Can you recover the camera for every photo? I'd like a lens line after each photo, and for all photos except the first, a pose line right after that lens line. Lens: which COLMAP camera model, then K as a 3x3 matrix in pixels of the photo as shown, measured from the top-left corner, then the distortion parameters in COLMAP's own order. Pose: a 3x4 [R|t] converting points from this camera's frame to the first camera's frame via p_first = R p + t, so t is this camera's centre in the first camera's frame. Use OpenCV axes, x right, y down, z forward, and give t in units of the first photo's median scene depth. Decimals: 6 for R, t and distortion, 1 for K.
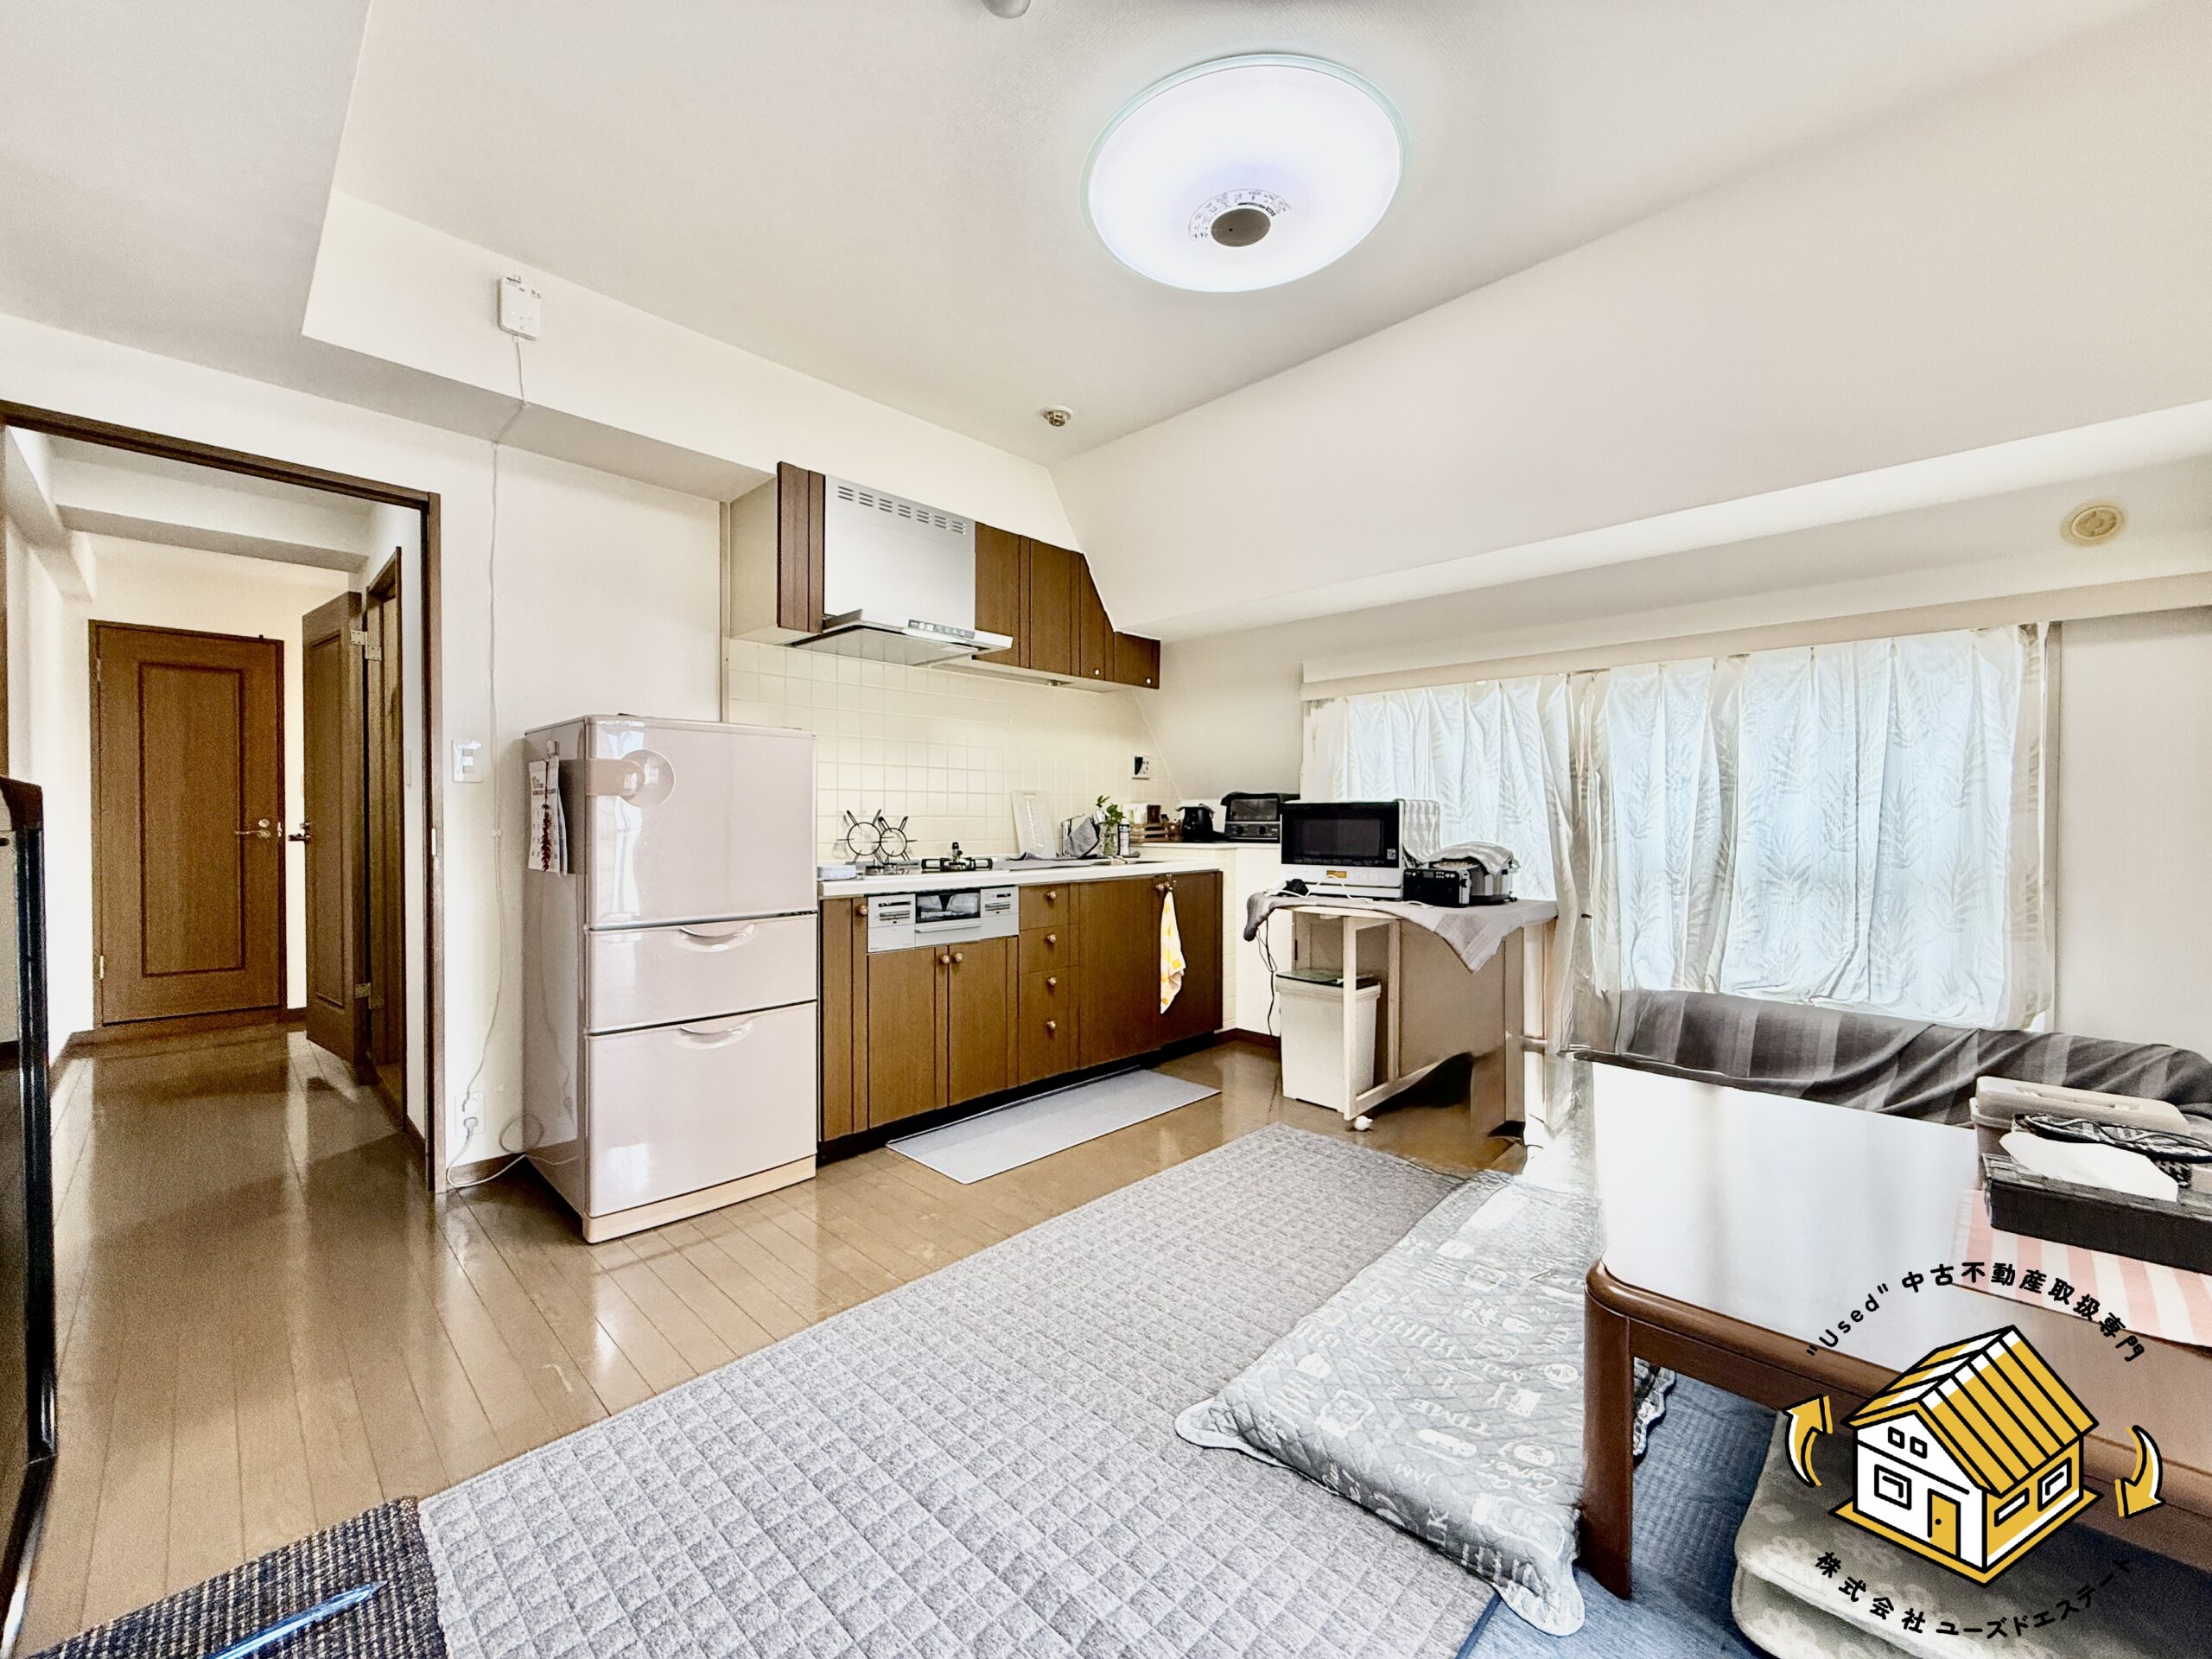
lens RADIAL K [[882.3, 0, 1103.8], [0, 882.3, 829.2], [0, 0, 1]] dist [-0.000384, -0.000185]
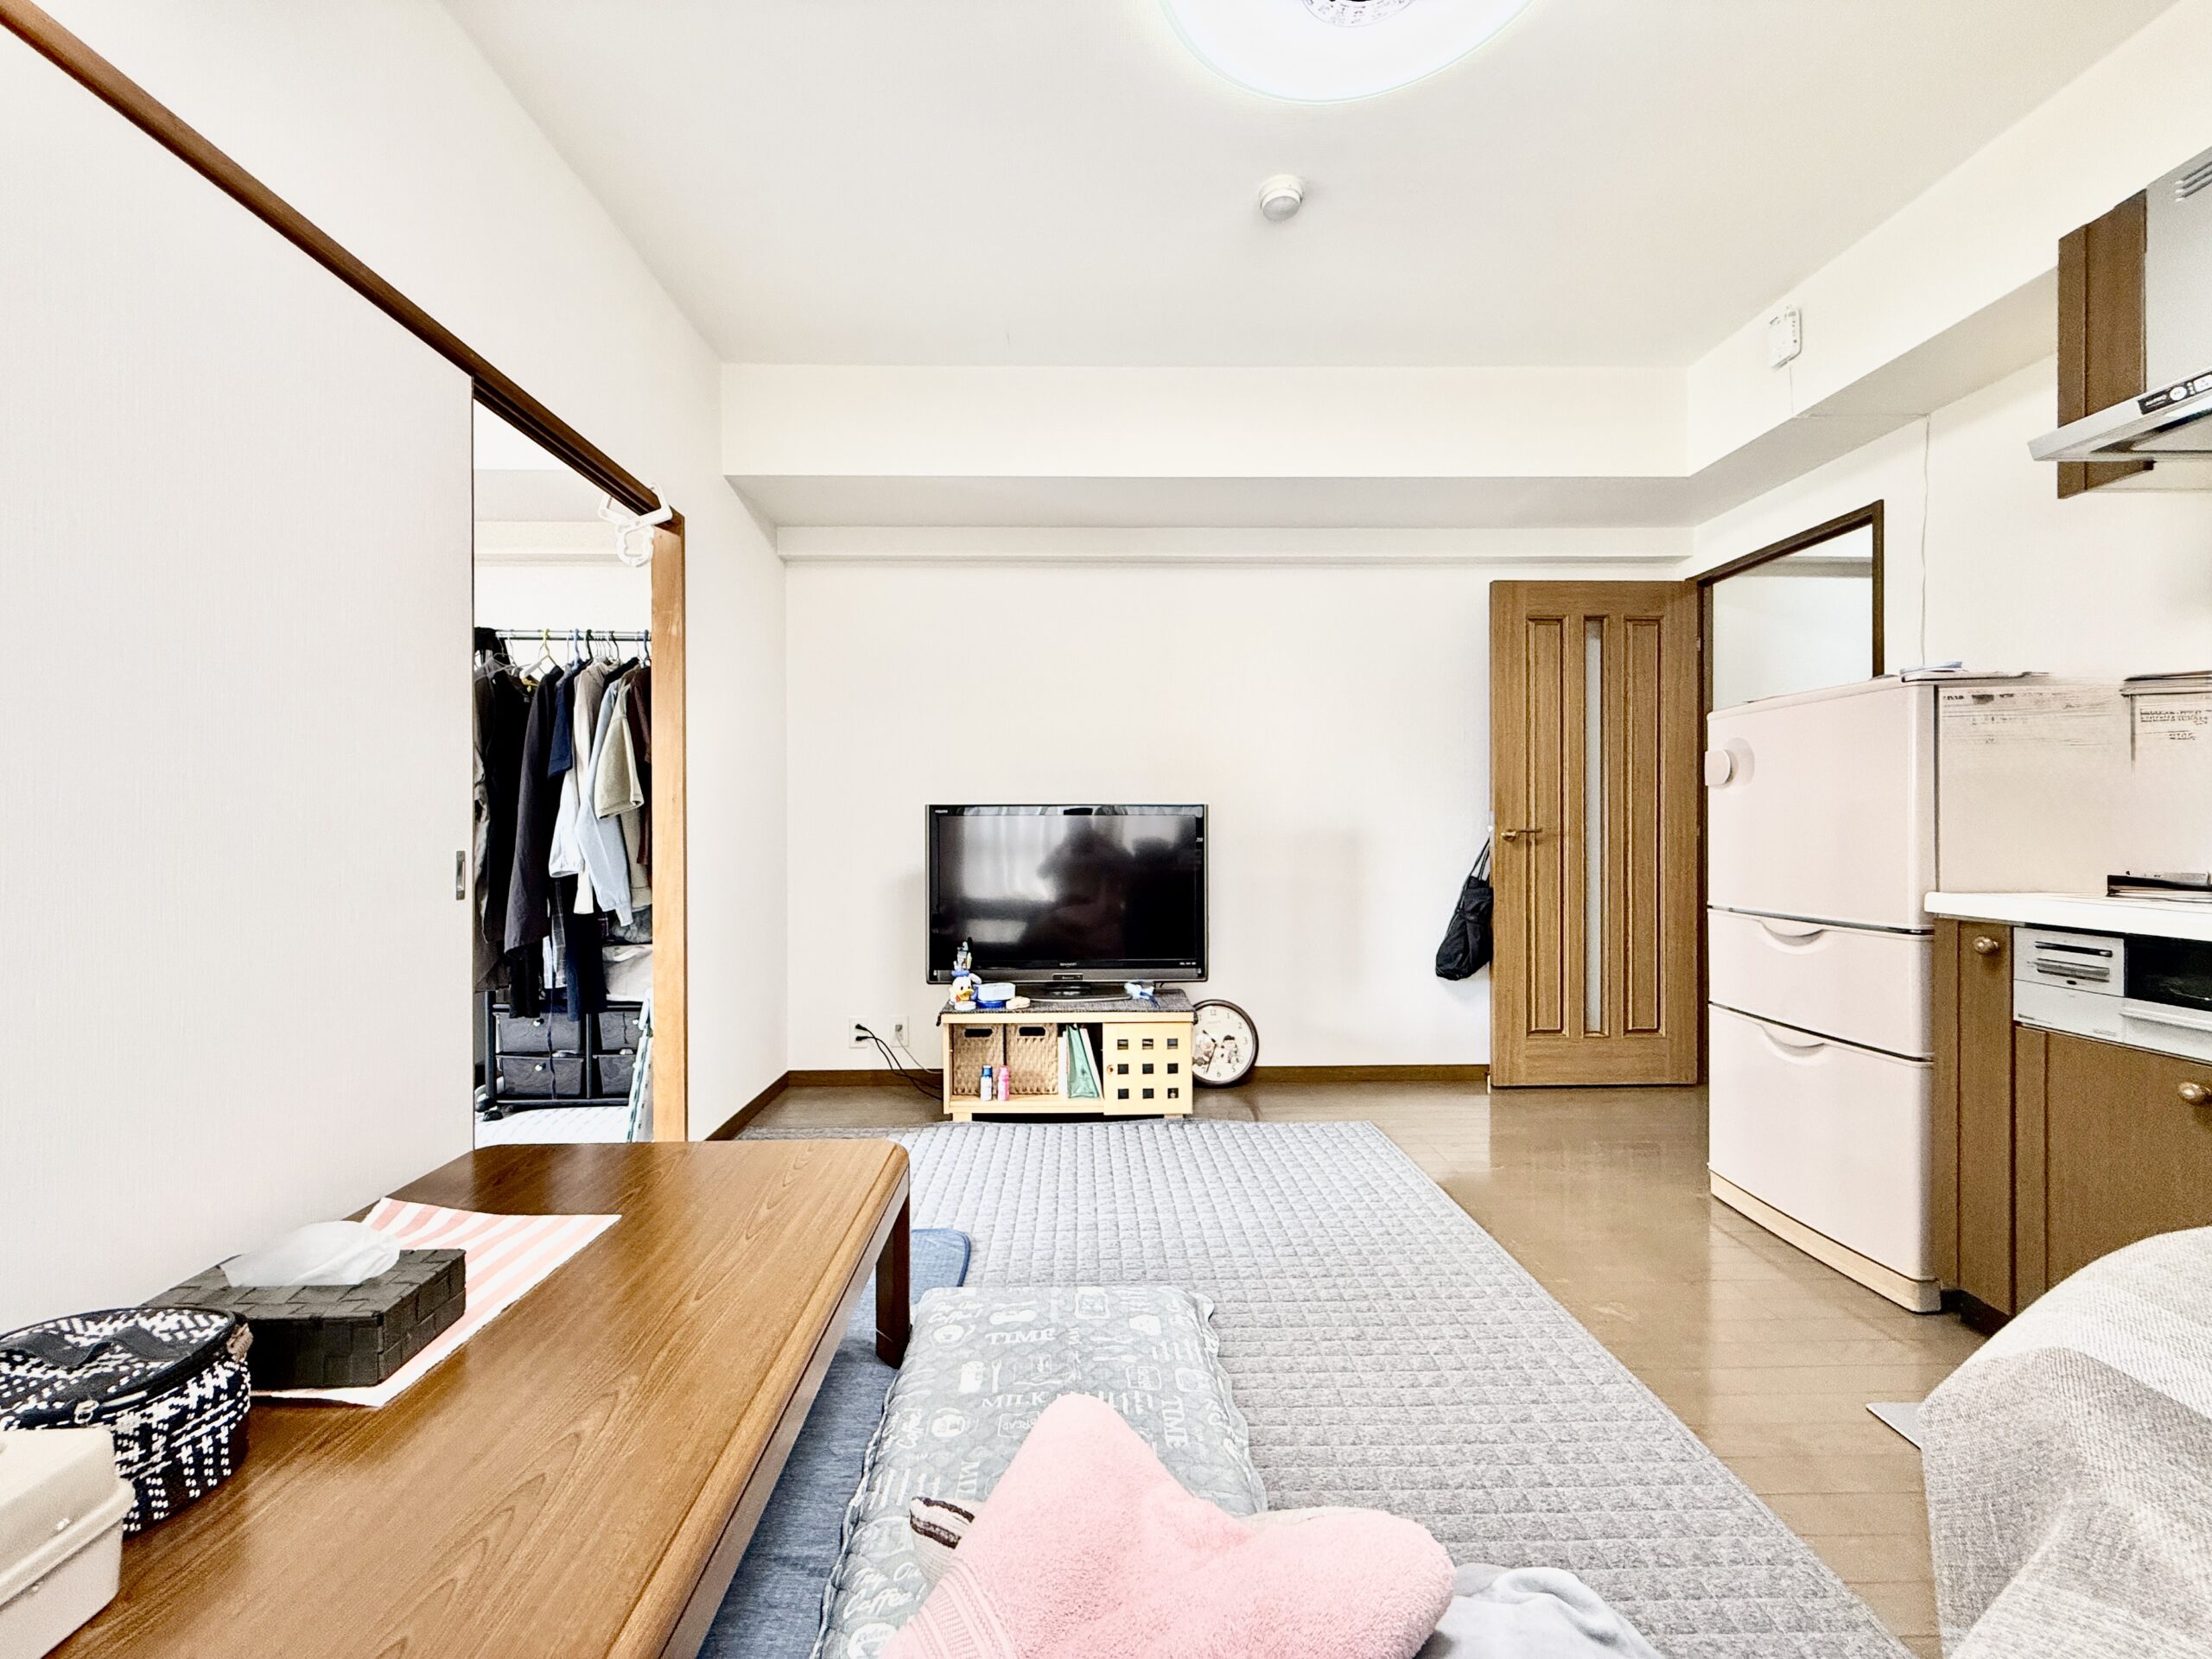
lens RADIAL K [[882.3, 0, 1099.3], [0, 882.3, 824.8], [0, 0, 1]] dist [-0.000384, -0.000185]
pose [[-0.702494, -0.001321, -0.711688, 0.563222], [-0.006553, 0.999968, 0.004613, 0.009101], [0.711659, 0.007904, -0.702481, 0.932154]]
